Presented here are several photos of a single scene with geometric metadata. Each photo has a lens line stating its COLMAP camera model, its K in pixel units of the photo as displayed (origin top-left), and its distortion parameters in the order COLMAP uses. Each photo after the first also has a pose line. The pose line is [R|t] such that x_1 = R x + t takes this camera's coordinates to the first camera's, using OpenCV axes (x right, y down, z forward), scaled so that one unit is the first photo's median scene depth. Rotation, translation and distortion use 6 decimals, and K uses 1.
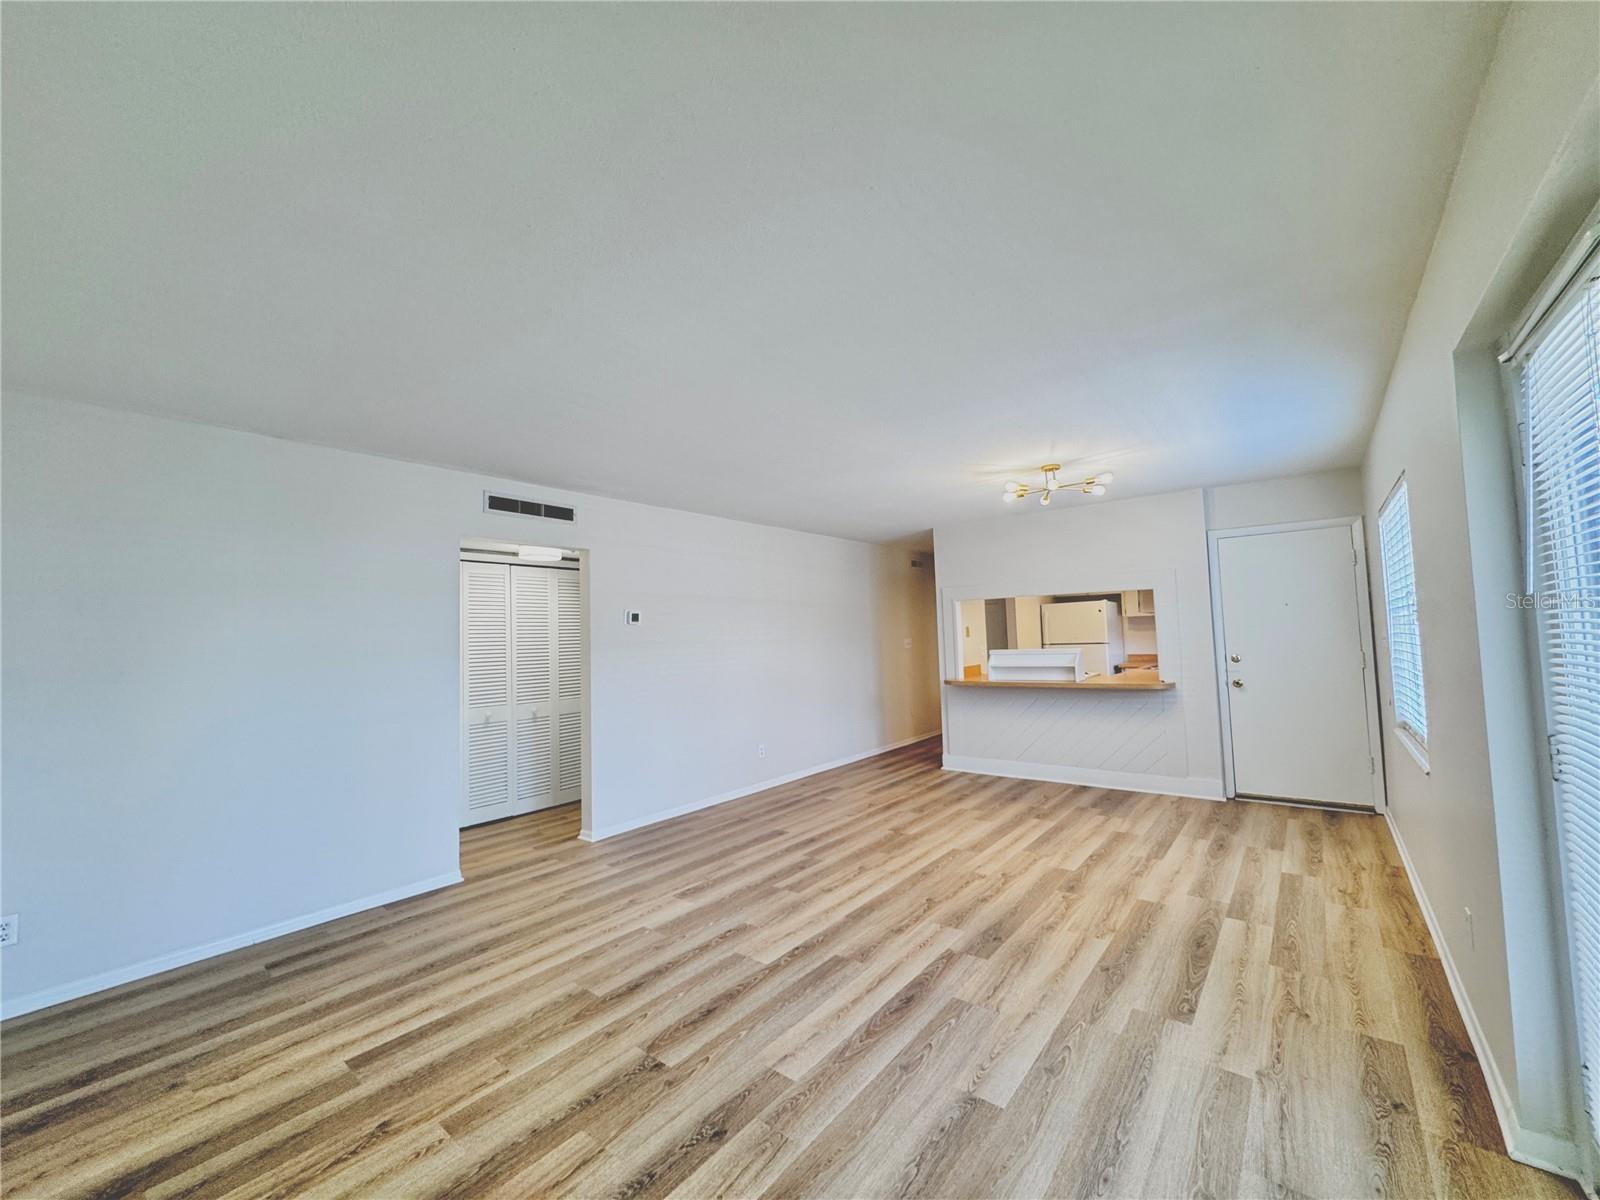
lens RADIAL K [[642.5, 0, 800.0], [0, 642.5, 600.0], [0, 0, 1]] dist [-0.002025, 0.000037]
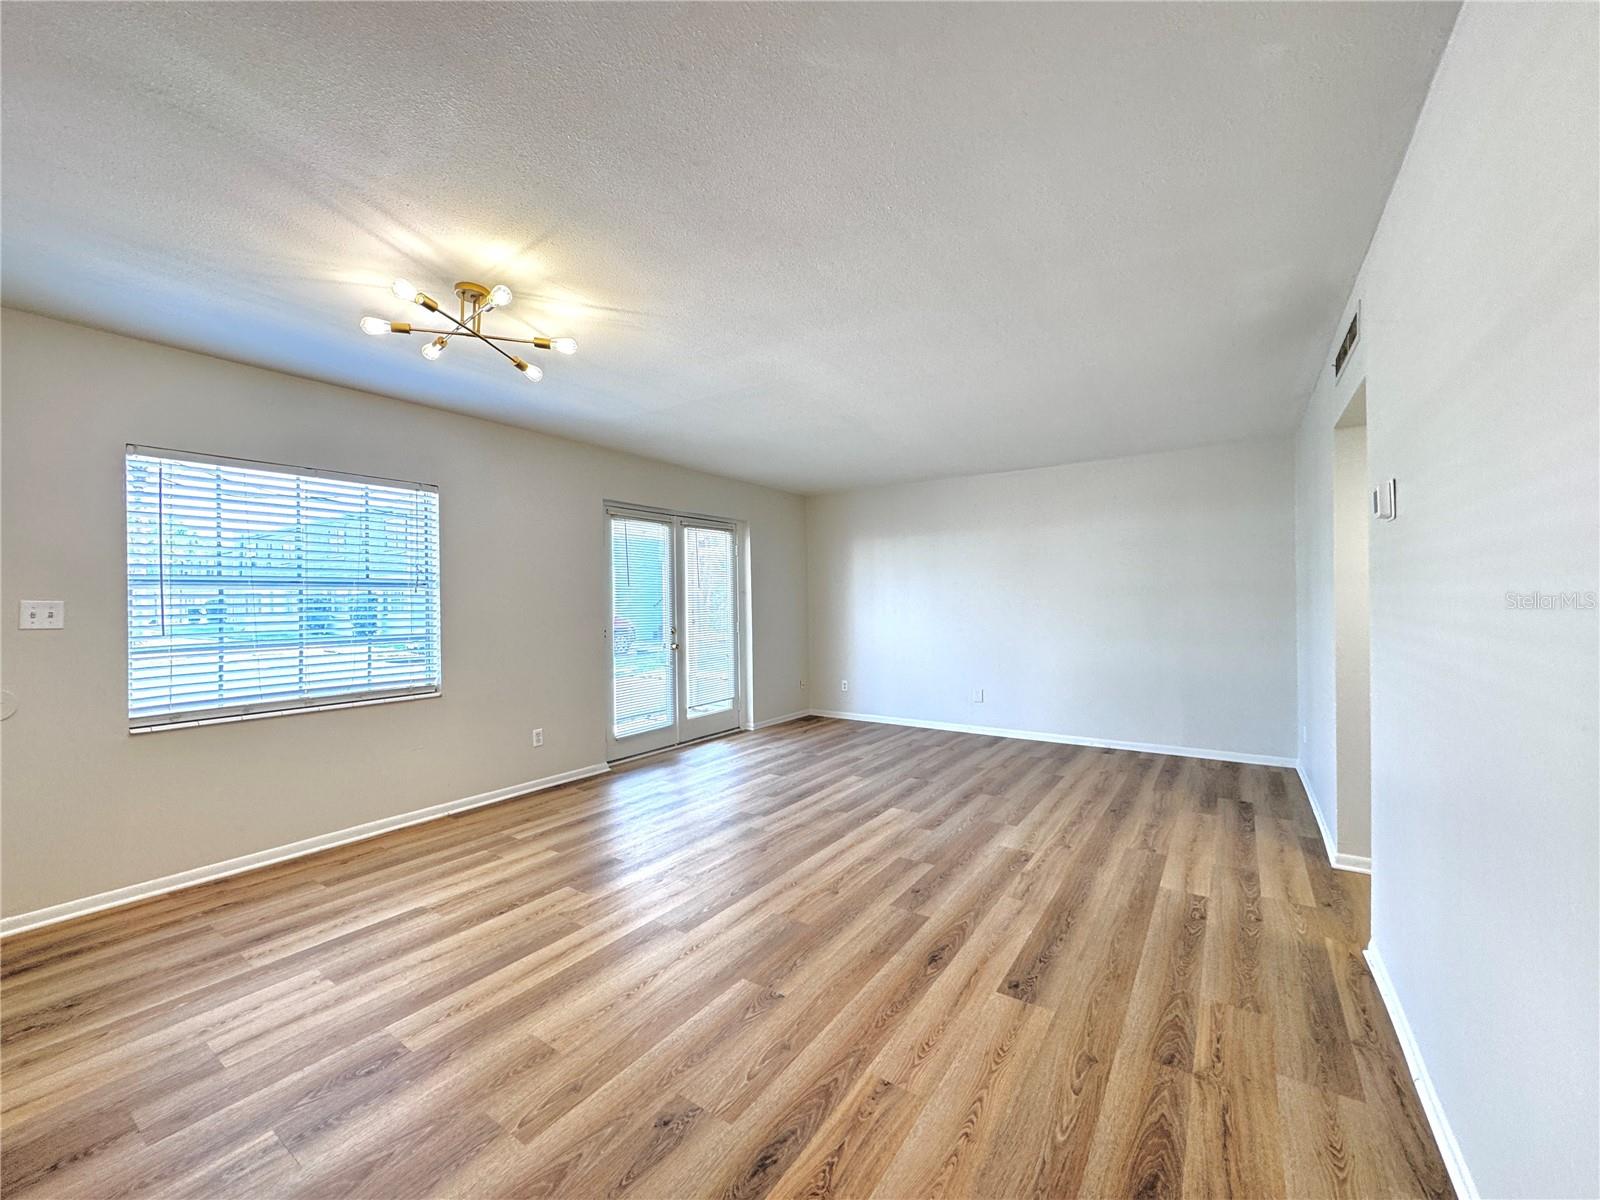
lens RADIAL K [[635.1, 0, 793.0], [0, 635.1, 605.9], [0, 0, 1]] dist [-0.000187, 0.000021]
pose [[-0.996933, 0.042225, -0.065885, 0.180252], [0.045653, 0.997633, -0.051427, 0.124475], [0.063558, -0.054277, -0.996501, 1.768666]]
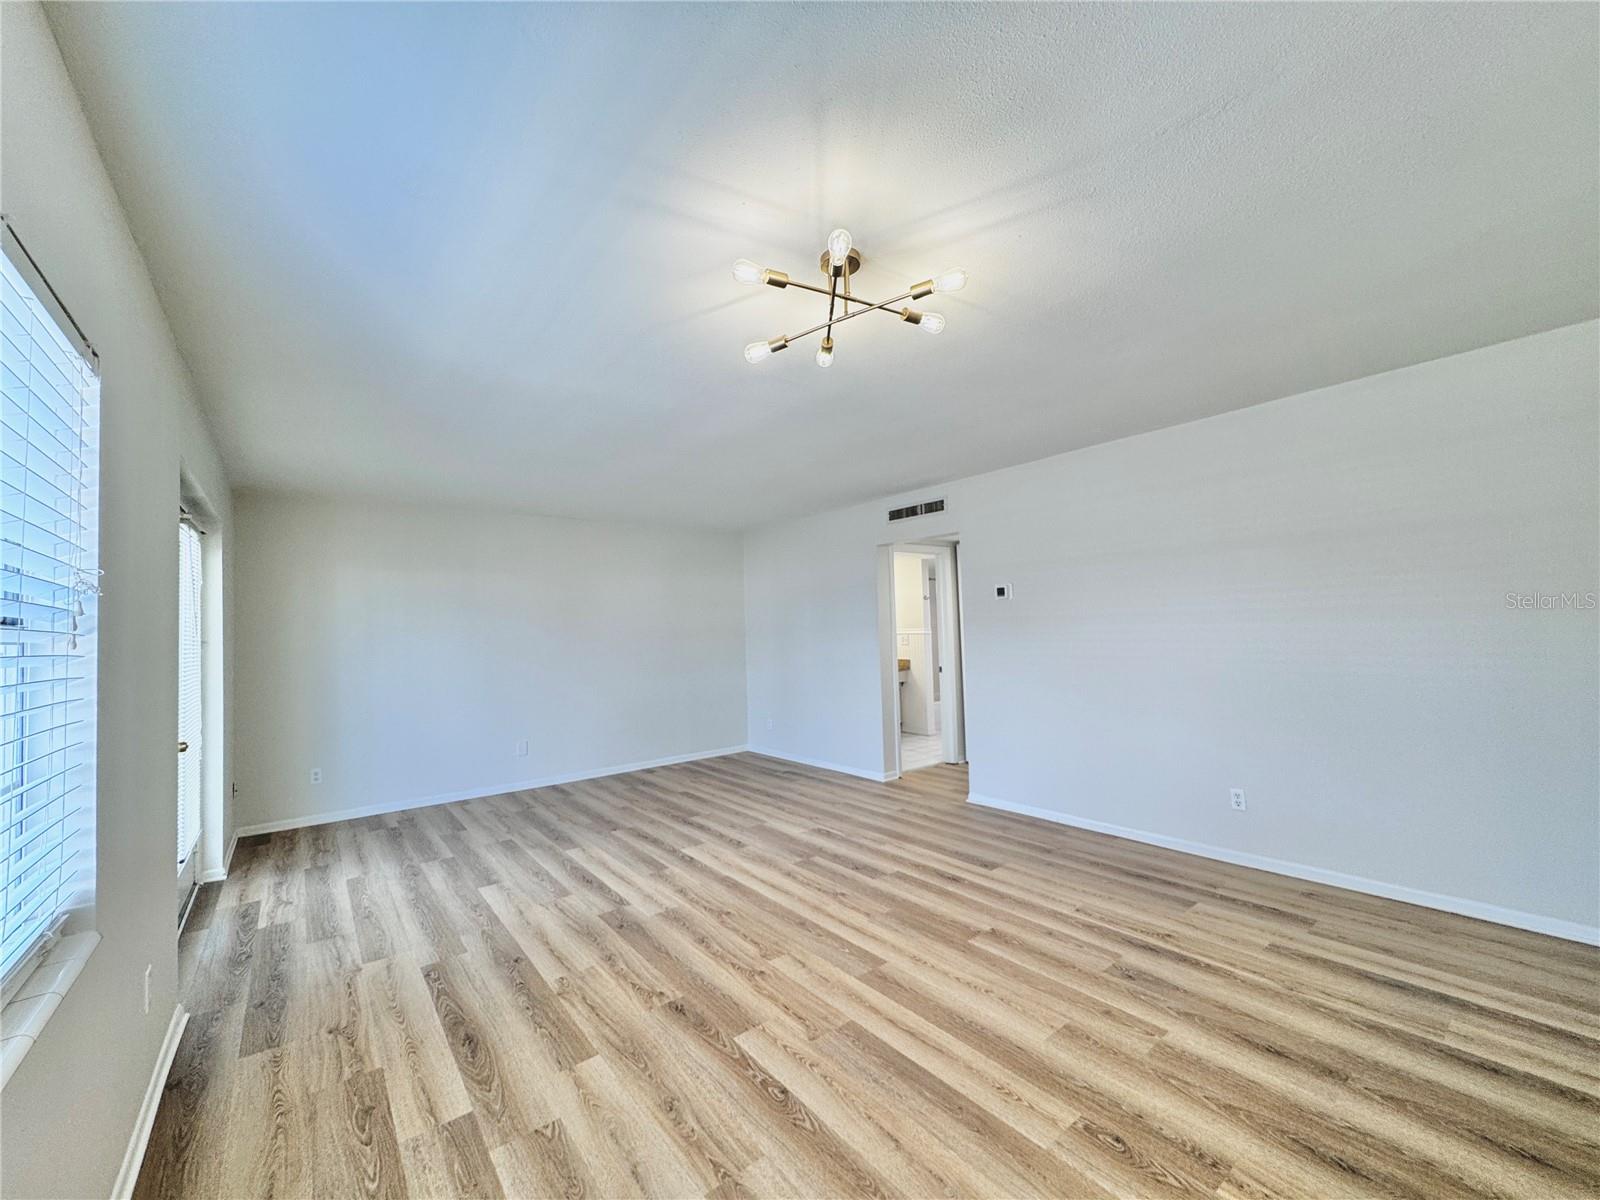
lens RADIAL K [[643.1, 0, 796.6], [0, 643.1, 596.9], [0, 0, 1]] dist [-0.001273, -0.000247]
pose [[-0.234022, -0.009667, -0.972183, 0.955865], [0.099316, 0.994482, -0.033796, 0.047902], [0.967145, -0.104462, -0.231770, 1.197376]]
